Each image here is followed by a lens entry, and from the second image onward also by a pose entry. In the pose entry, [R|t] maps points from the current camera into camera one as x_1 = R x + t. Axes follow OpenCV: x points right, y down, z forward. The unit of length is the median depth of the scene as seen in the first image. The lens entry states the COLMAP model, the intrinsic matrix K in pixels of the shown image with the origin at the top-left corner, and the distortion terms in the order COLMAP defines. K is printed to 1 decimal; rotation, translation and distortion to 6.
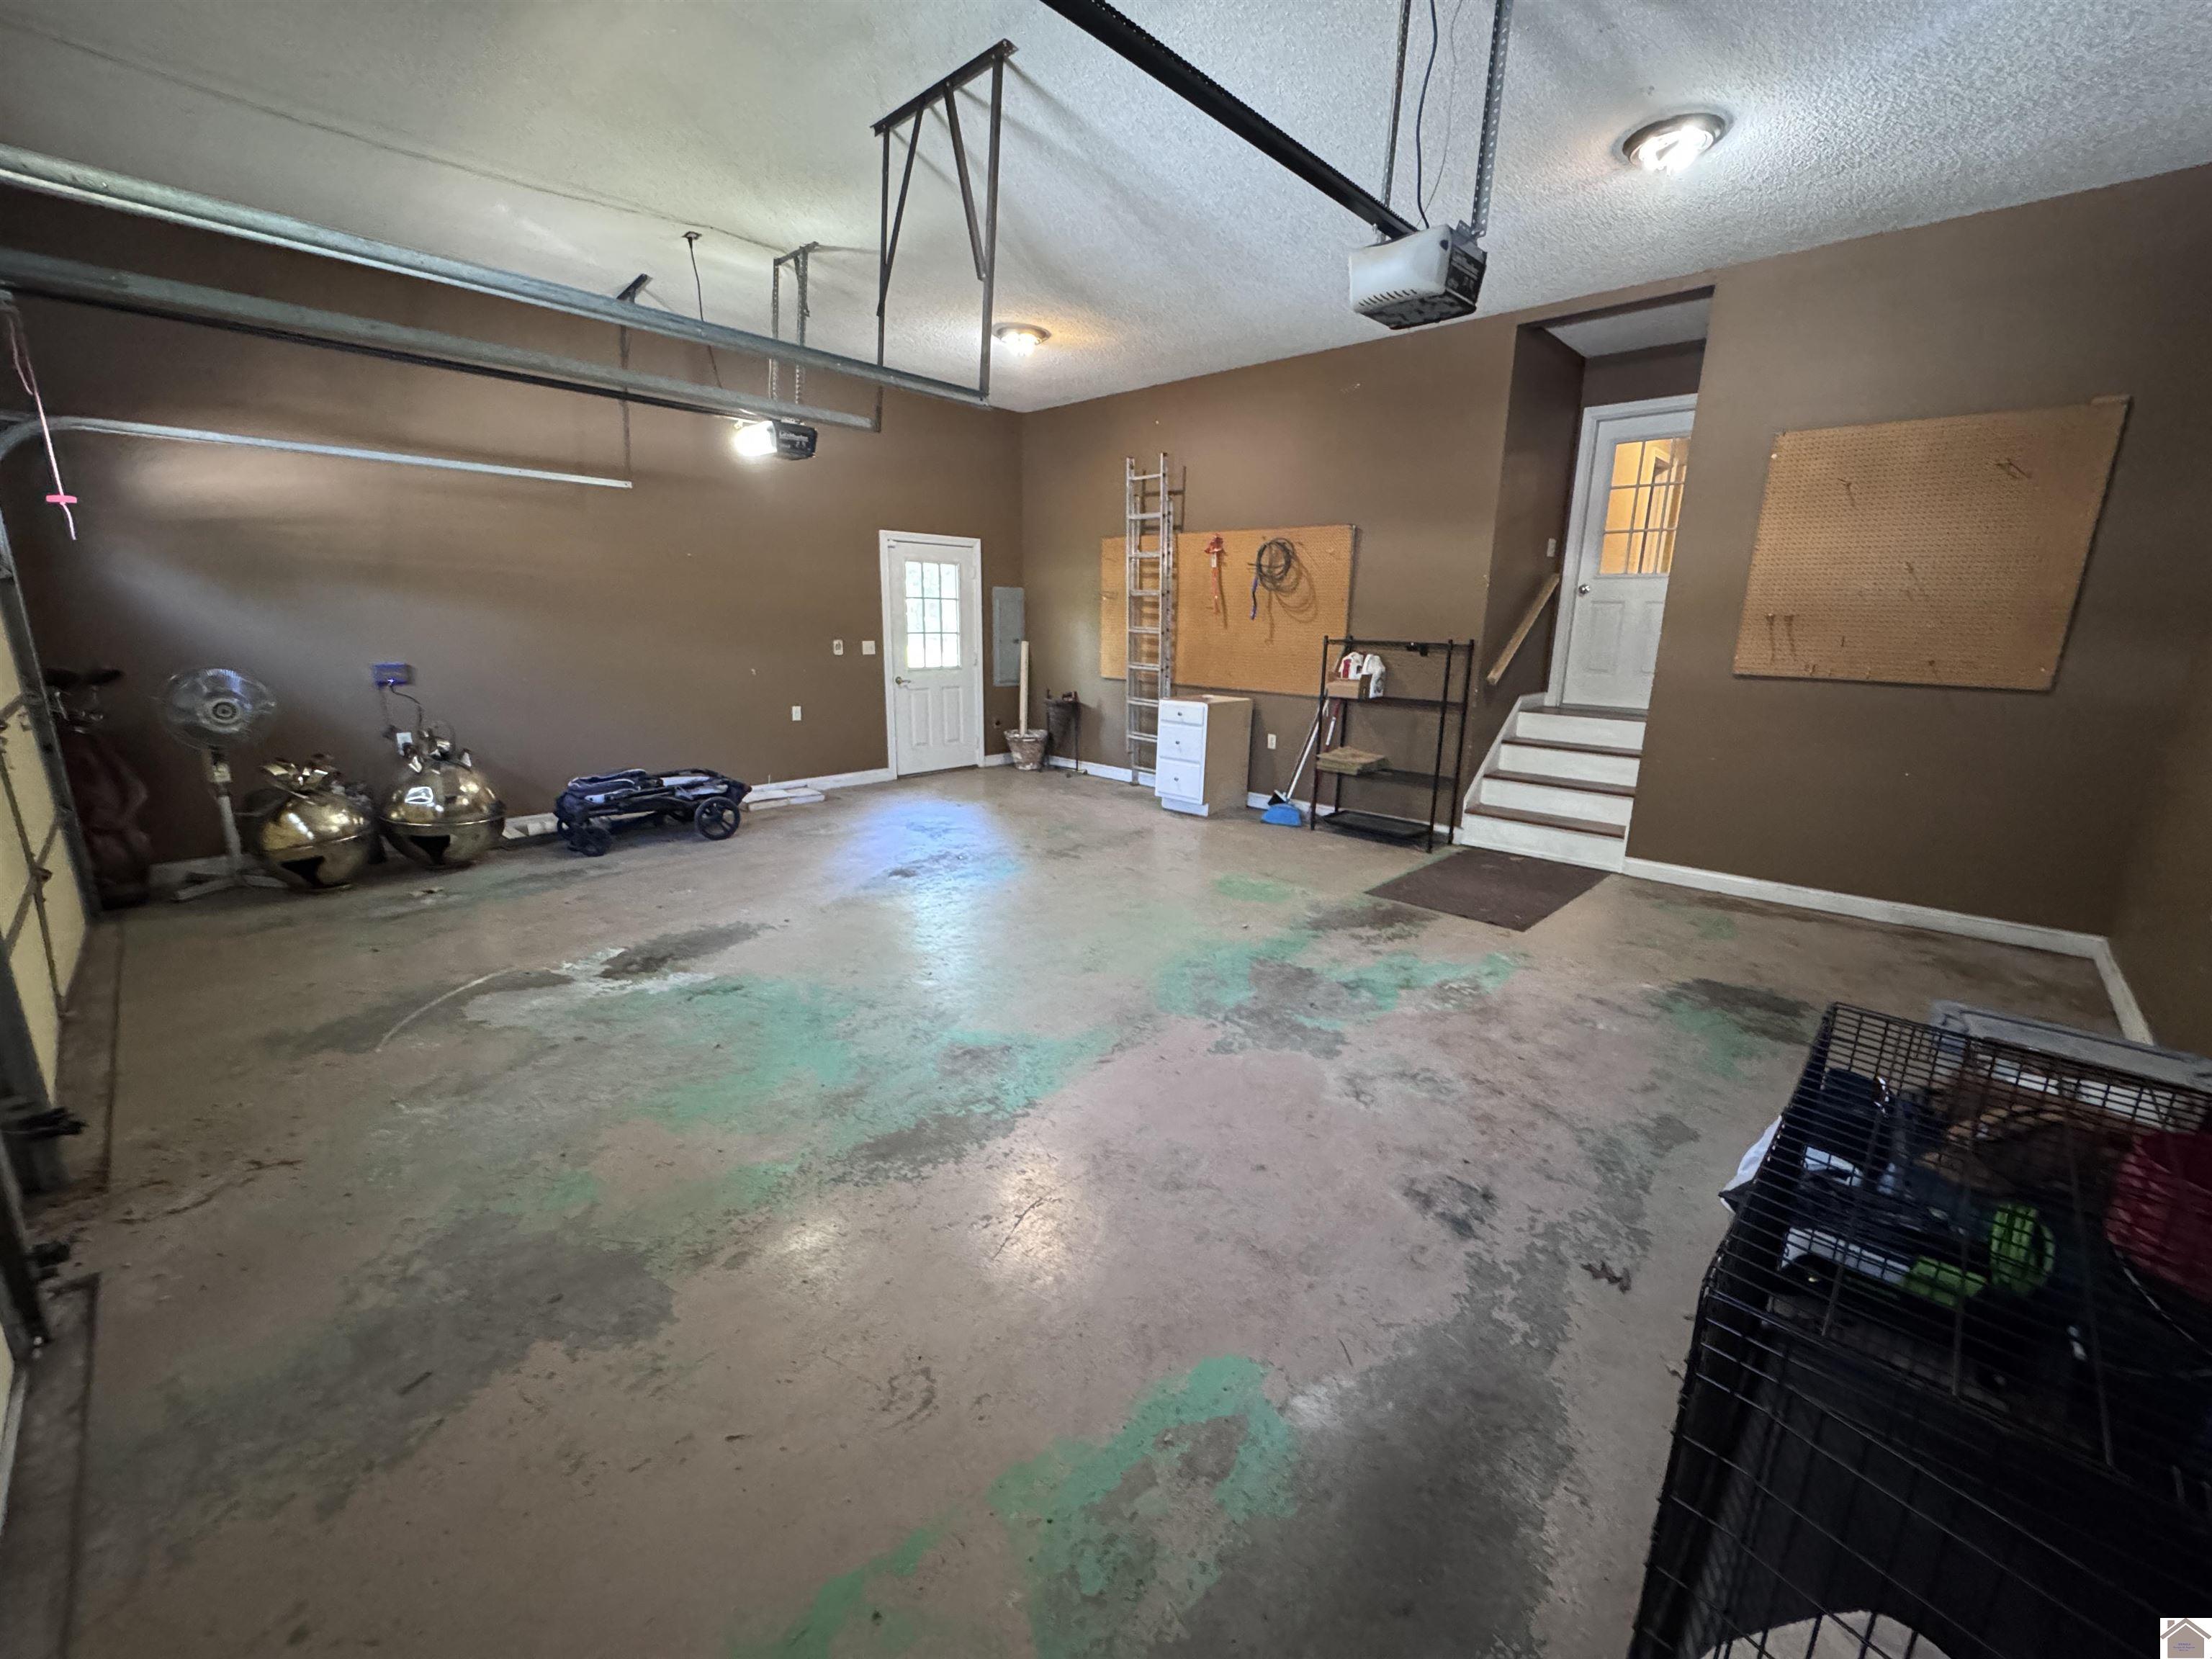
lens RADIAL K [[883.7, 0, 1107.7], [0, 883.7, 827.5], [0, 0, 1]] dist [-0.003426, 0.000097]
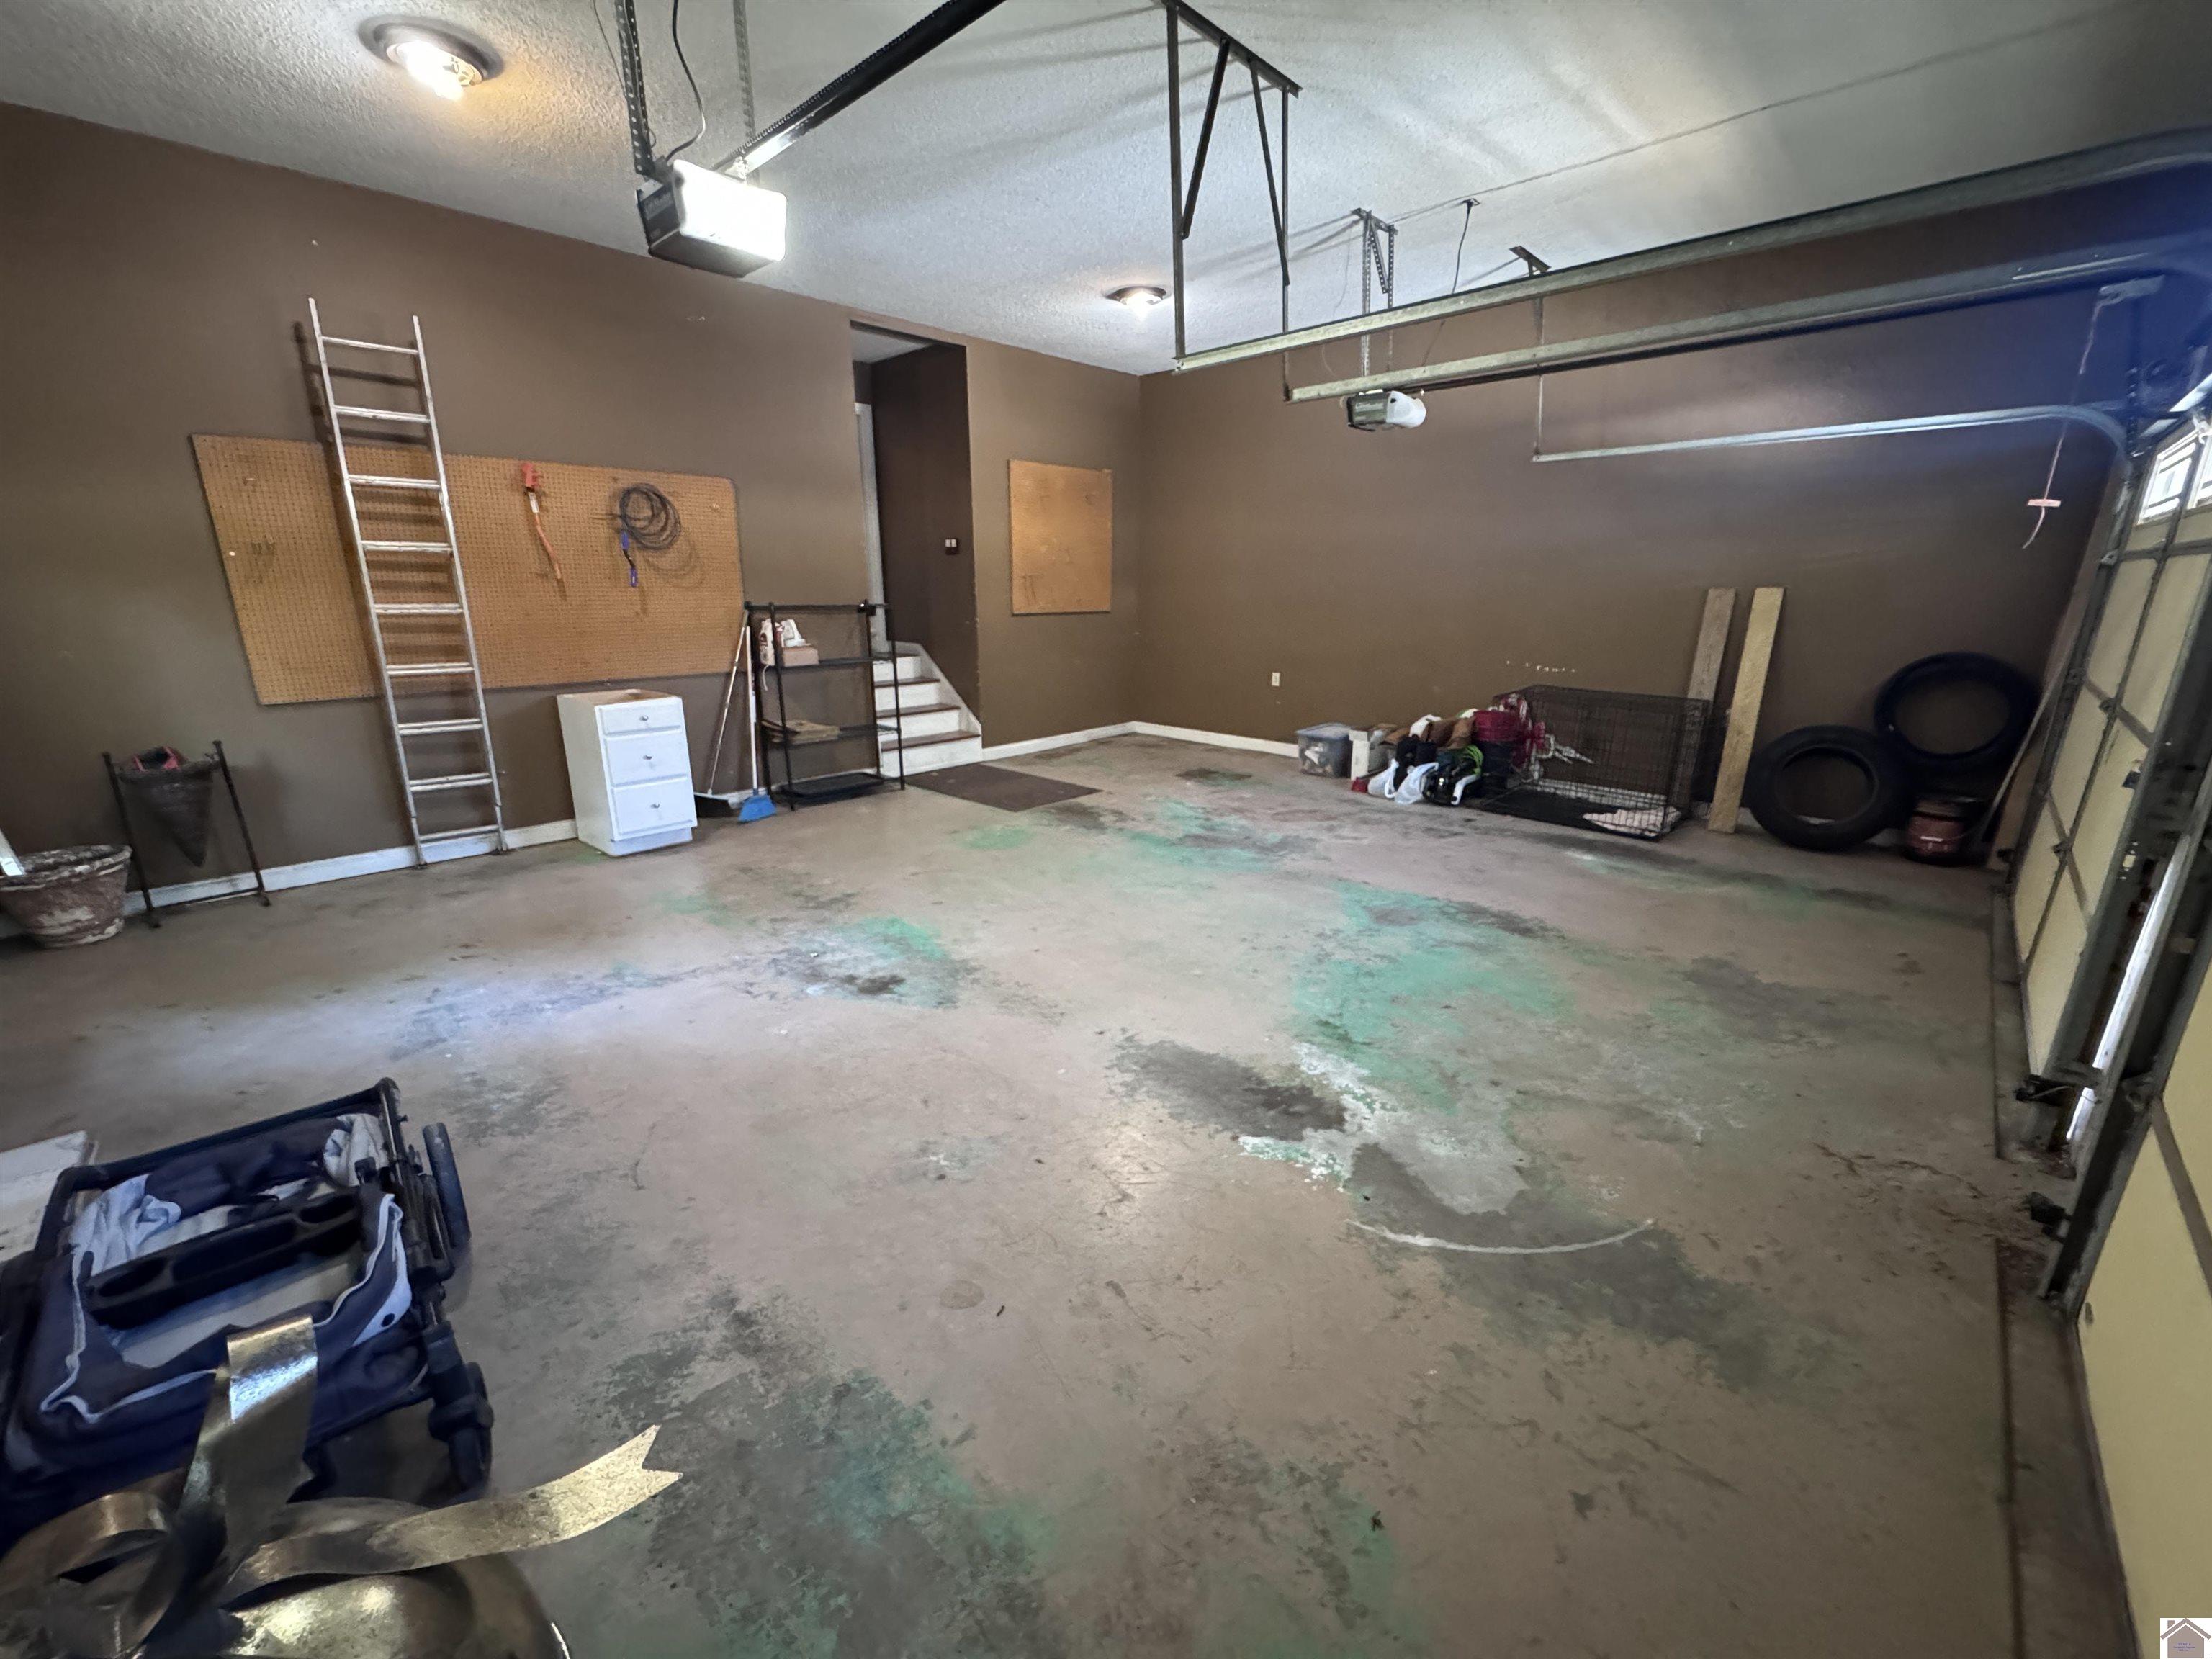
lens RADIAL K [[883.7, 0, 1103.9], [0, 883.7, 828.2], [0, 0, 1]] dist [-0.003426, 0.000097]
pose [[-0.001259, -0.285961, 0.958240, -1.178378], [0.234543, 0.931427, 0.278268, -0.287184], [-0.972105, 0.225099, 0.065897, 1.088152]]
